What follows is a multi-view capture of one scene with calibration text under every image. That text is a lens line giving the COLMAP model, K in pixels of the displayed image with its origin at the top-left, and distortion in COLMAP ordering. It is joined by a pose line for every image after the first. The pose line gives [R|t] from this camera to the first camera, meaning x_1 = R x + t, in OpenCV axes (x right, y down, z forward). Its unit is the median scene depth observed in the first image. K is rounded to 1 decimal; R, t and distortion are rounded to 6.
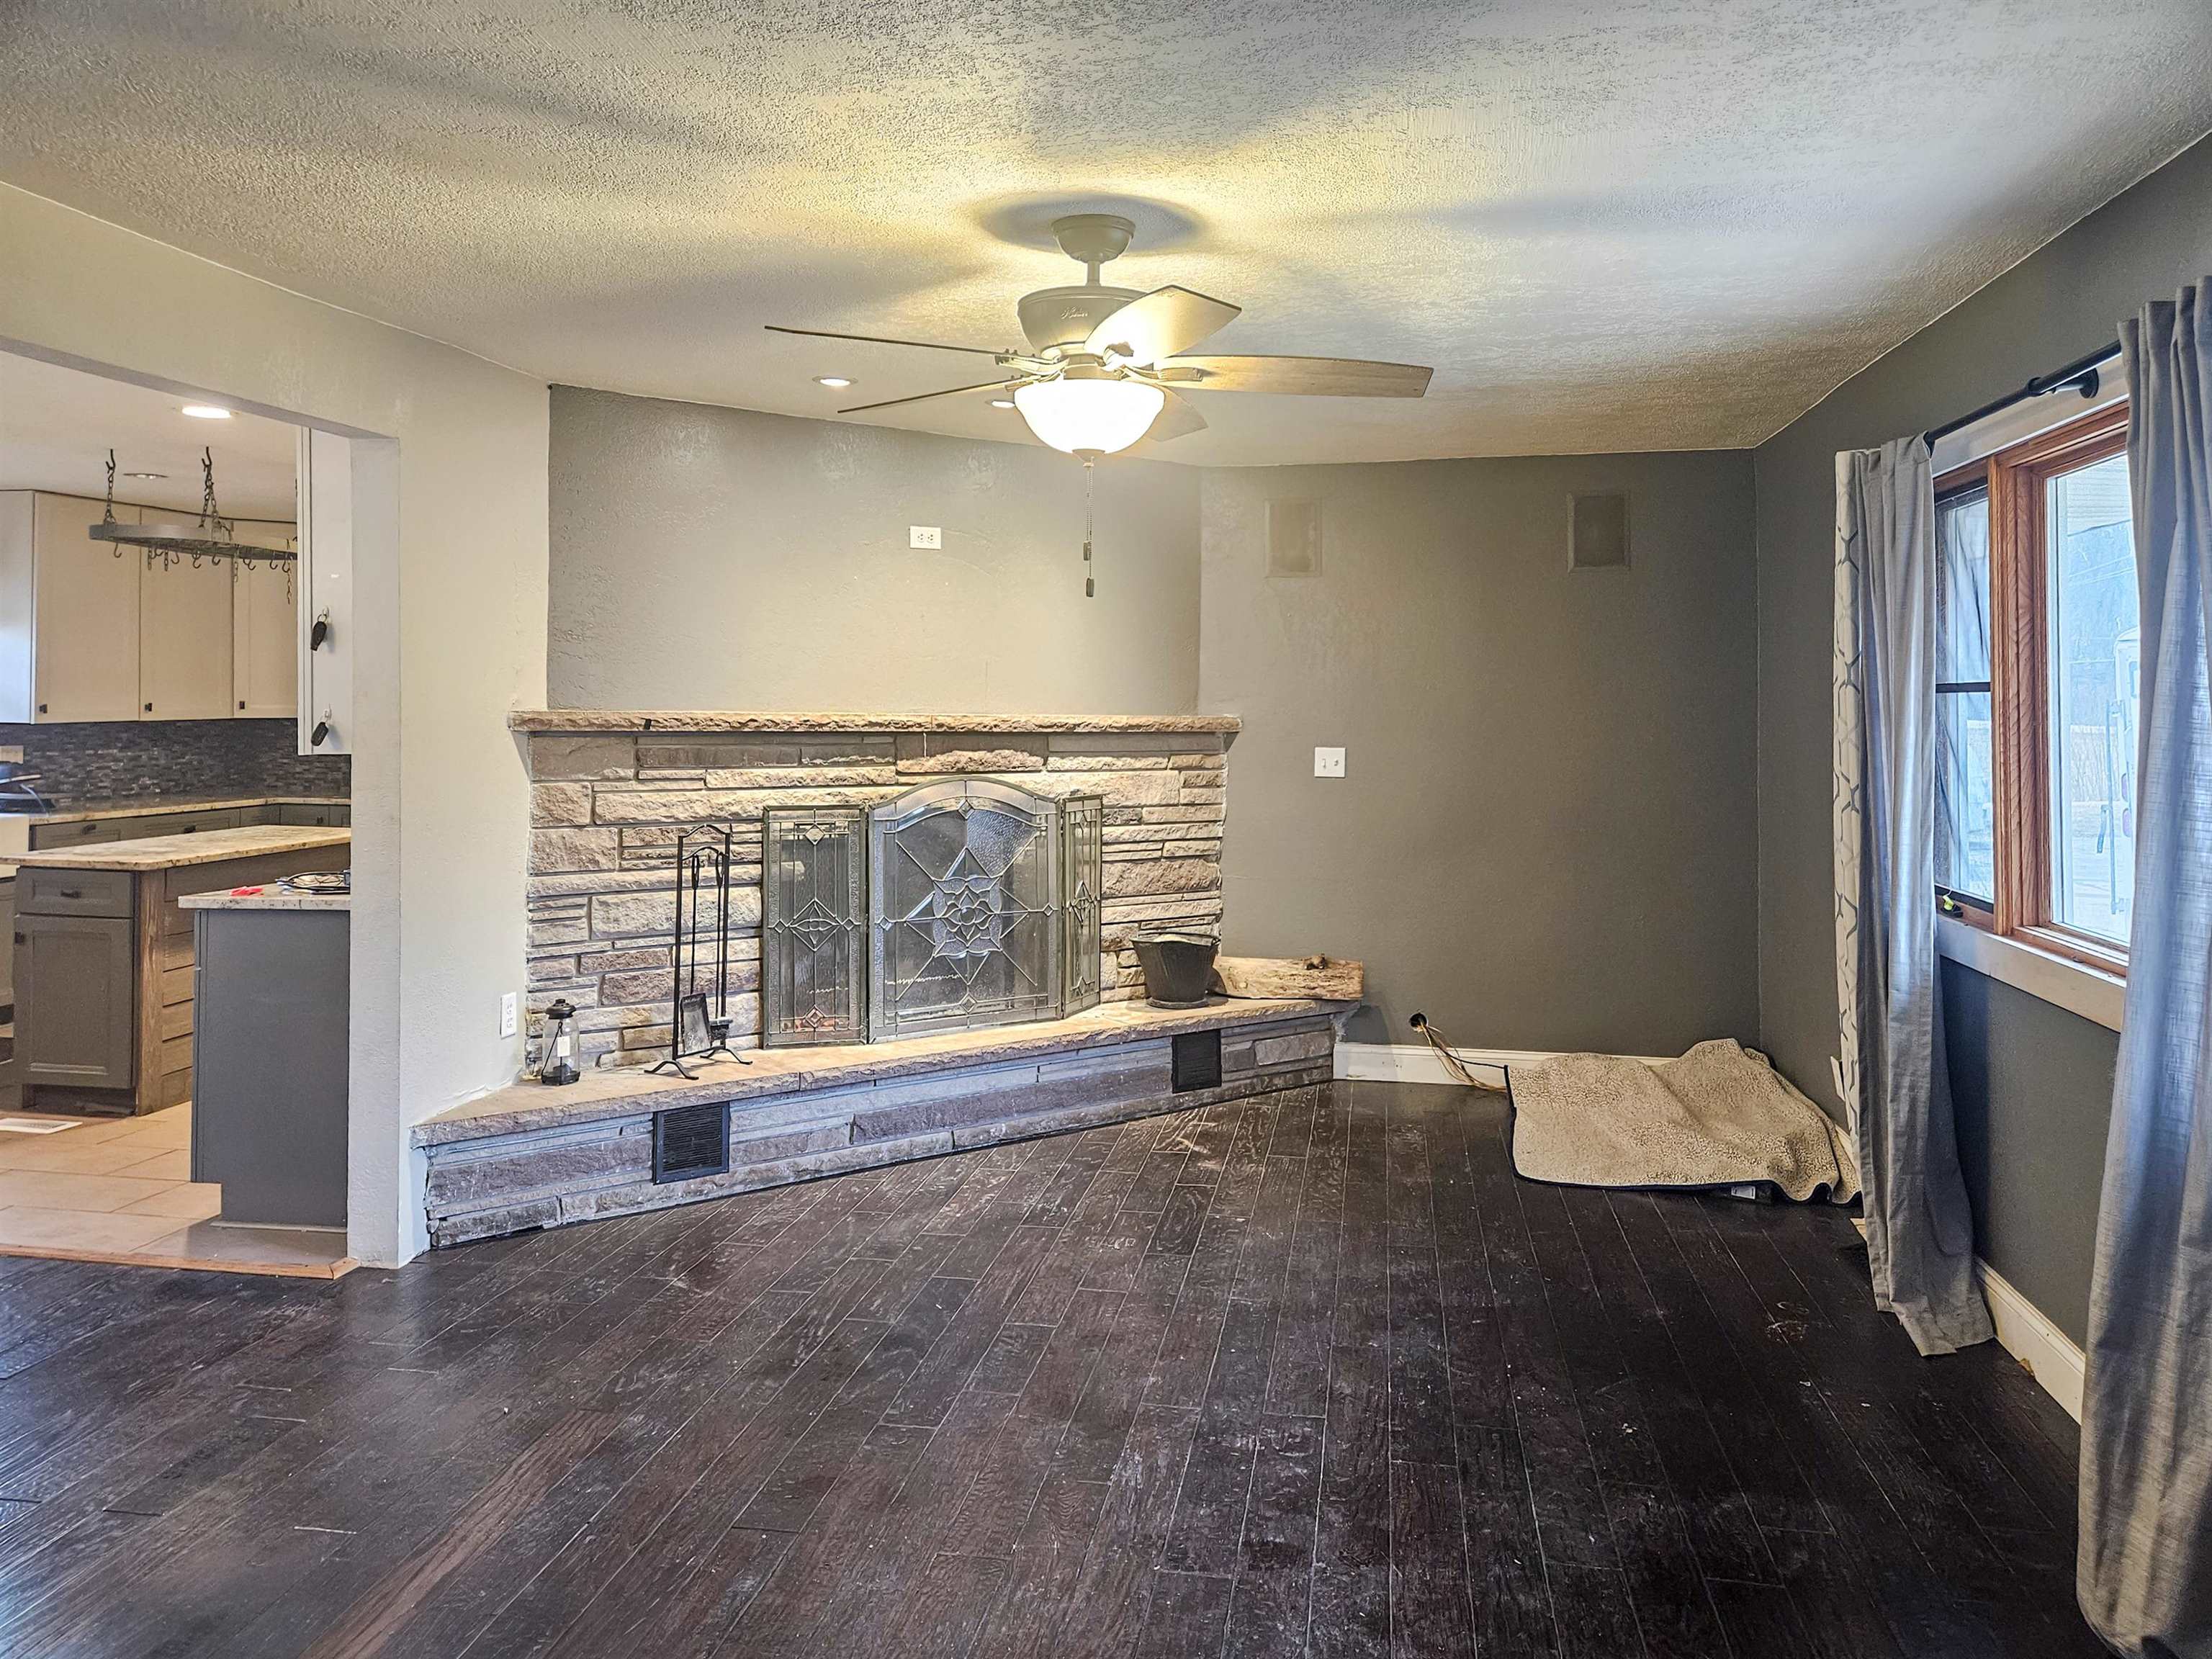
lens RADIAL K [[1614.0, 0, 1165.9], [0, 1614.0, 703.9], [0, 0, 1]] dist [0.064114, -0.052372]
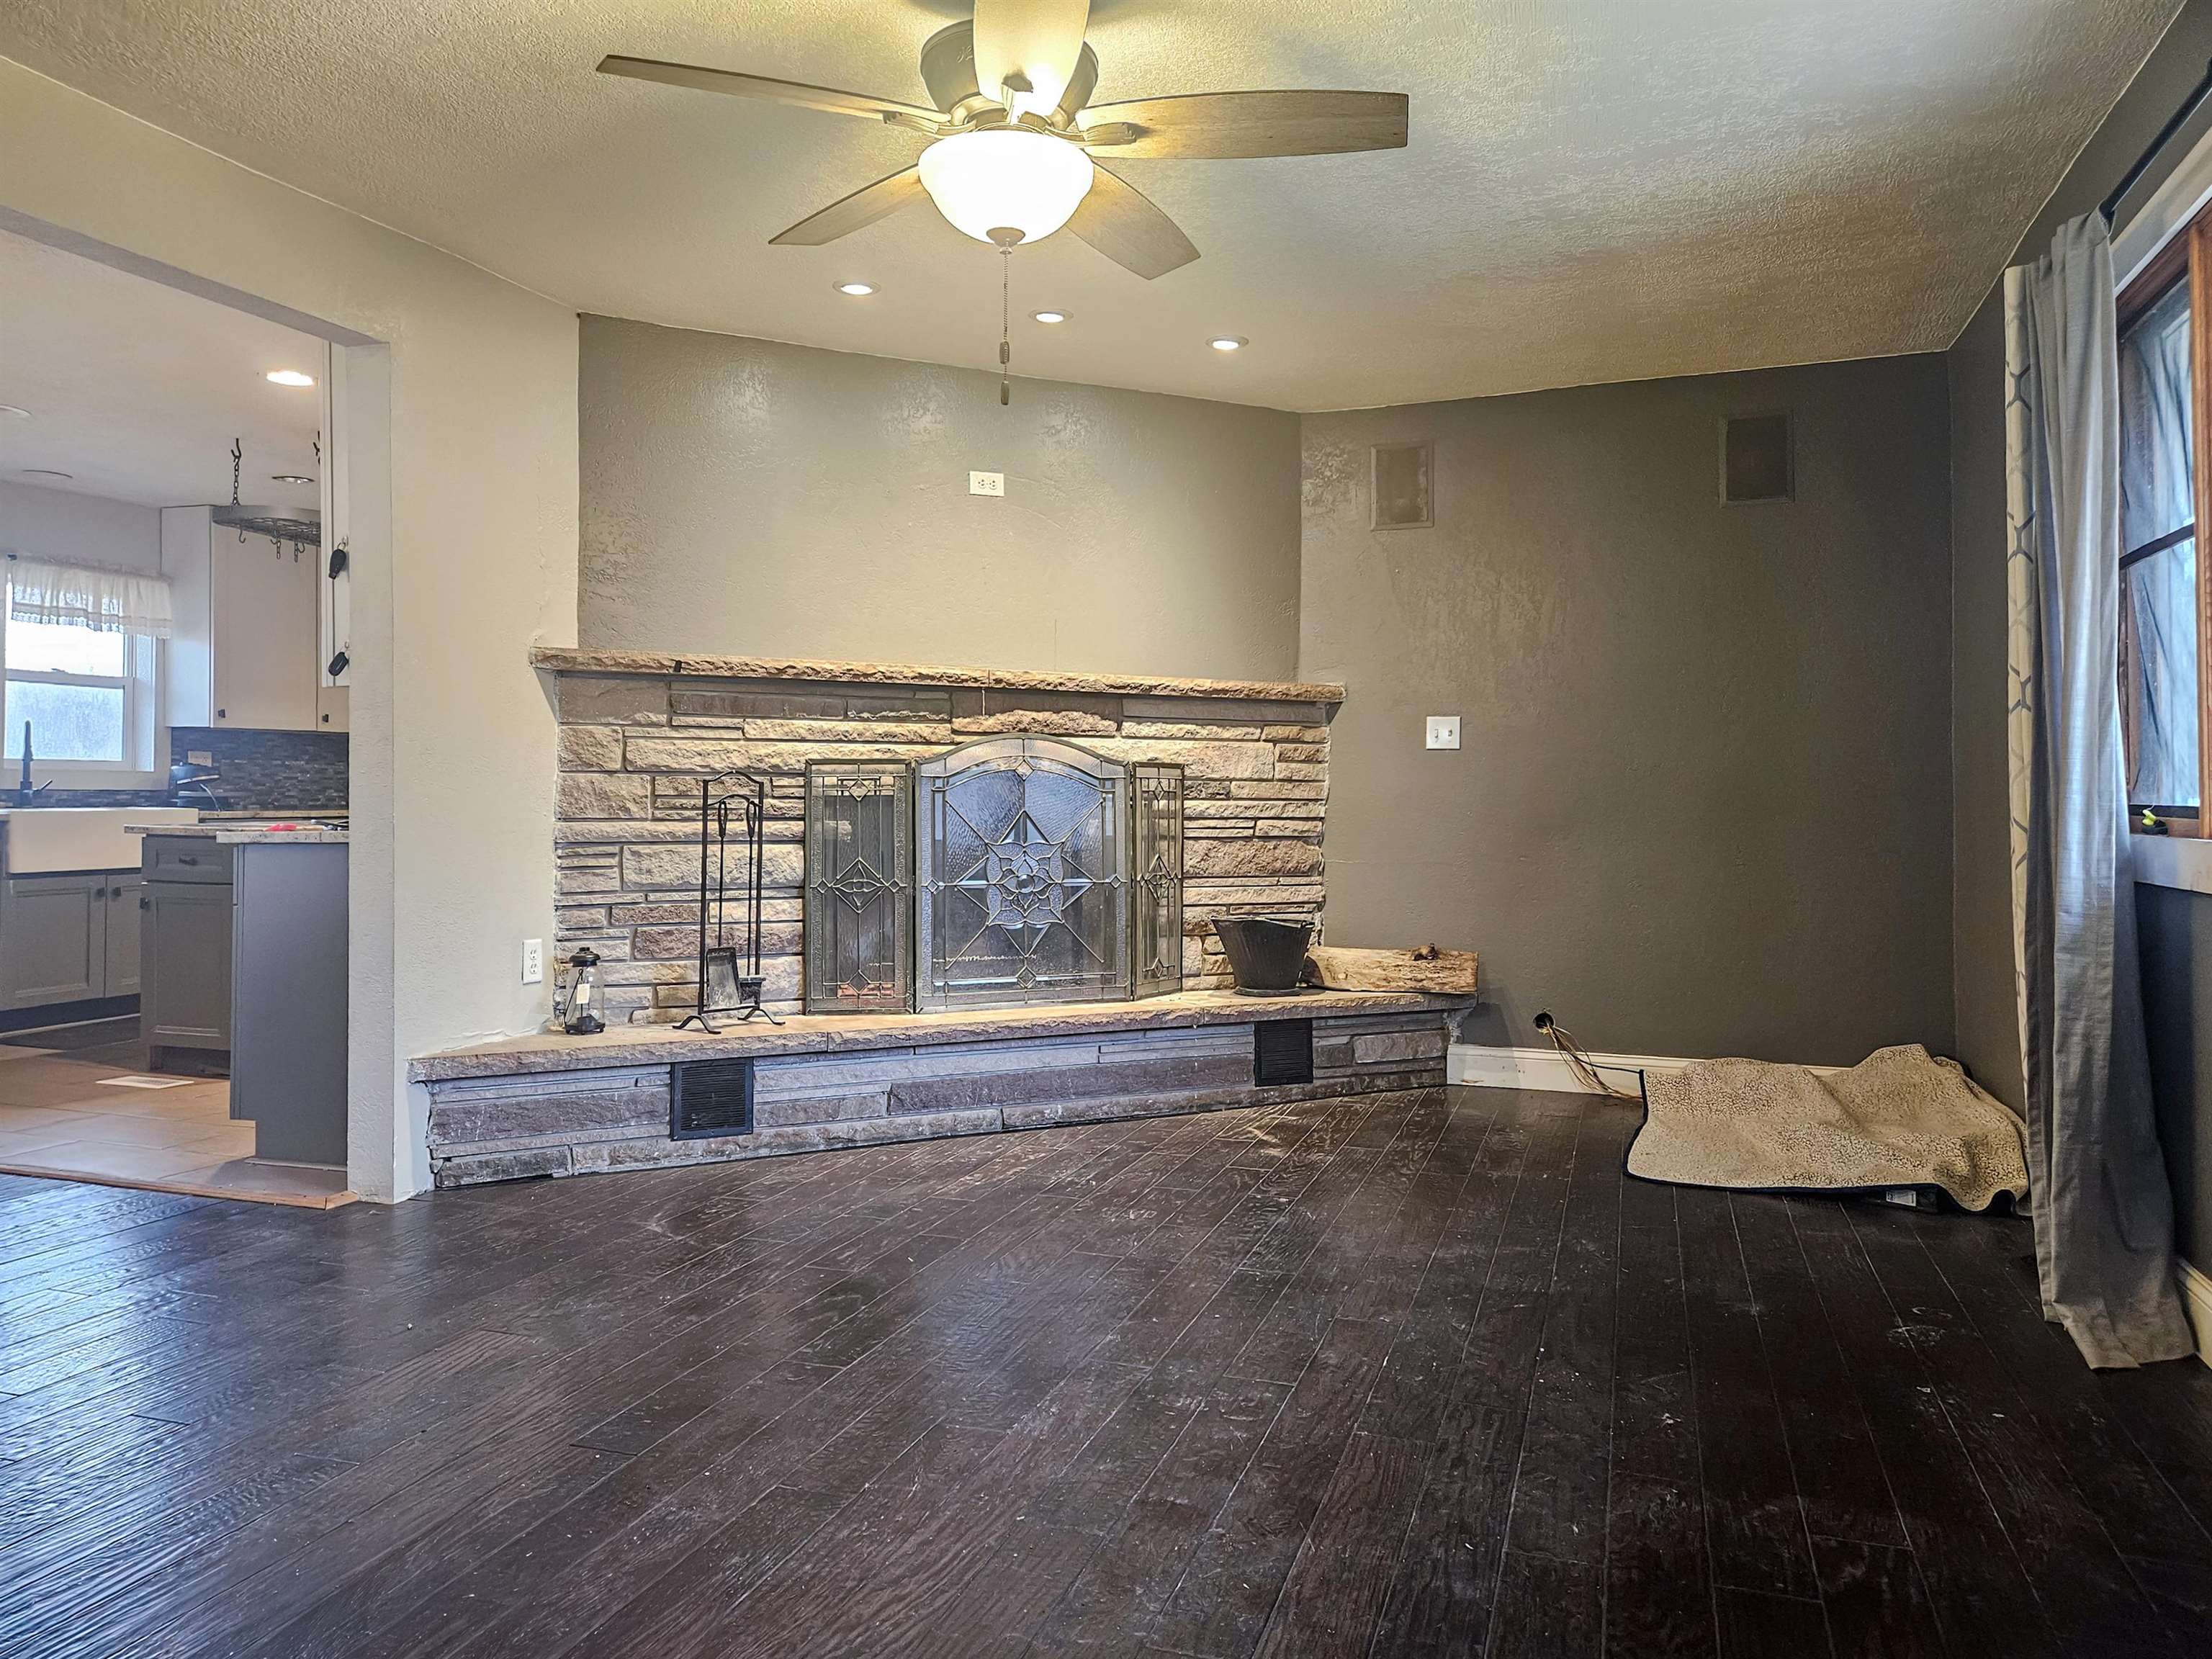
lens RADIAL K [[1614.0, 0, 1117.1], [0, 1614.0, 785.9], [0, 0, 1]] dist [0.064114, -0.052372]
pose [[0.984903, -0.003143, -0.173078, 0.093731], [0.002663, 0.999992, -0.003005, 0.080850], [0.173086, 0.002498, 0.984904, 0.098555]]
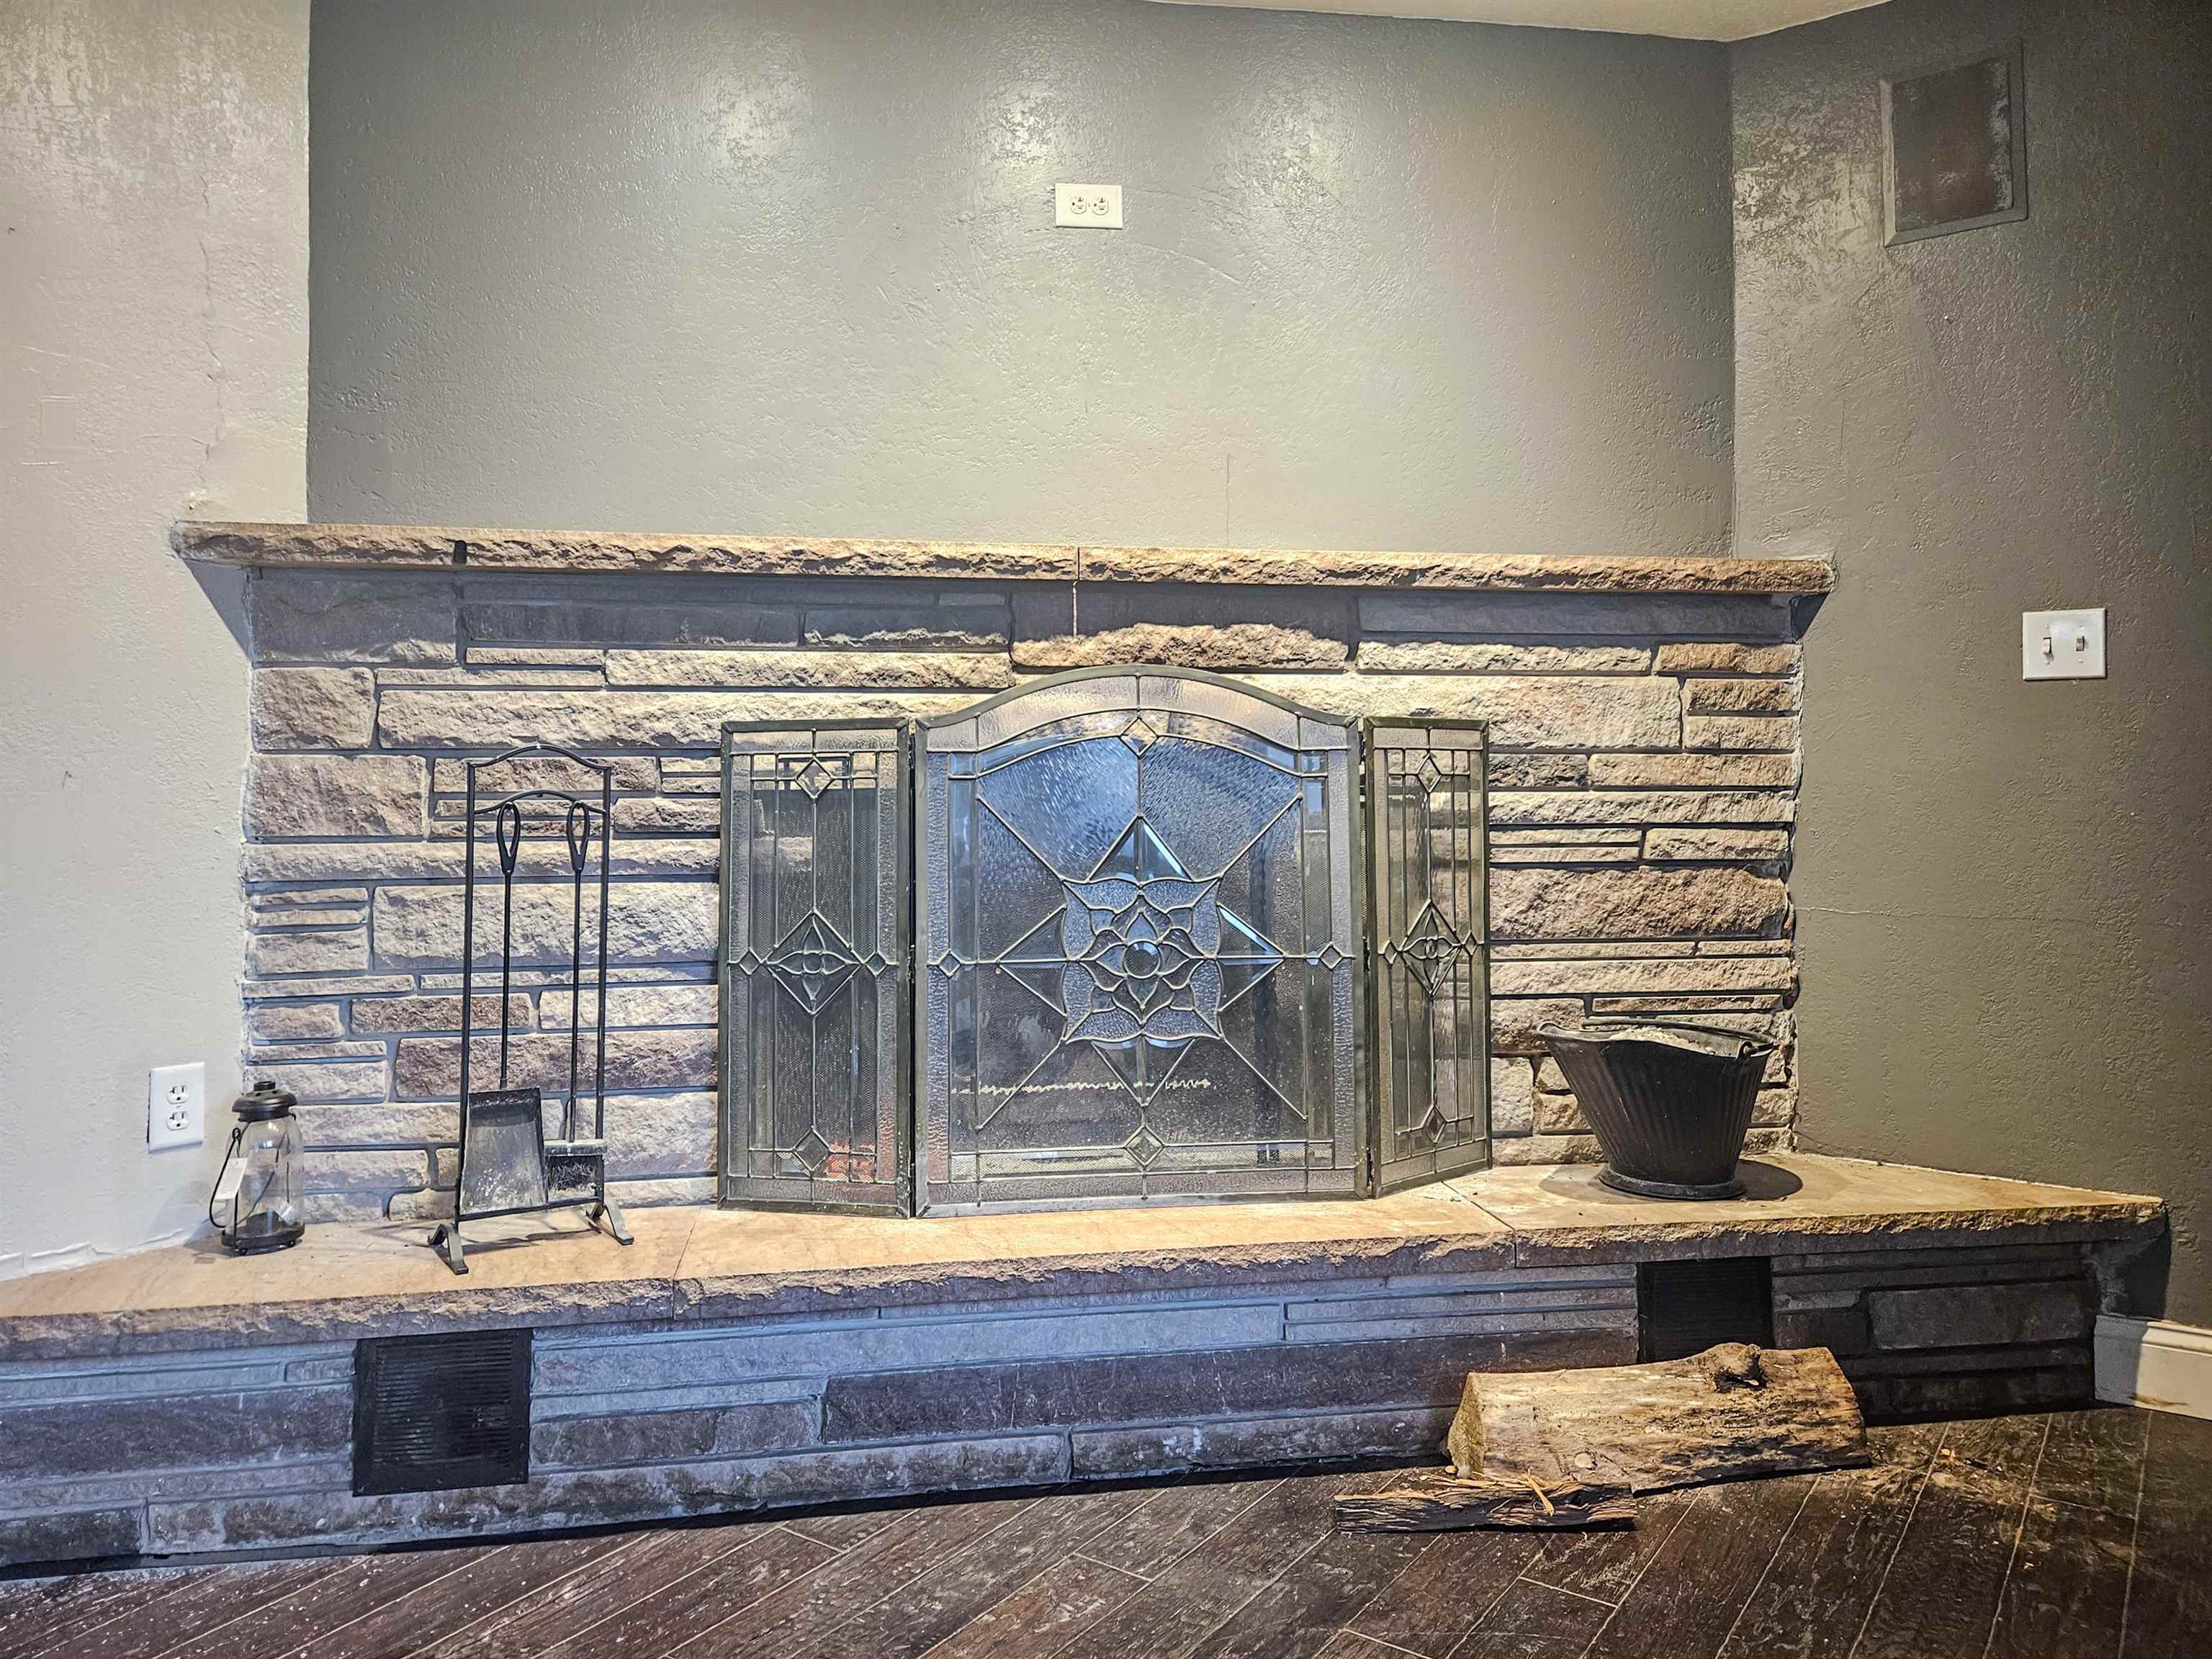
lens RADIAL K [[1614.0, 0, 1071.6], [0, 1614.0, 751.2], [0, 0, 1]] dist [0.064114, -0.052372]
pose [[0.888276, -0.023623, -0.458703, 0.079887], [0.014684, 0.999627, -0.023045, 0.084091], [0.459076, 0.013734, 0.888291, 0.593627]]
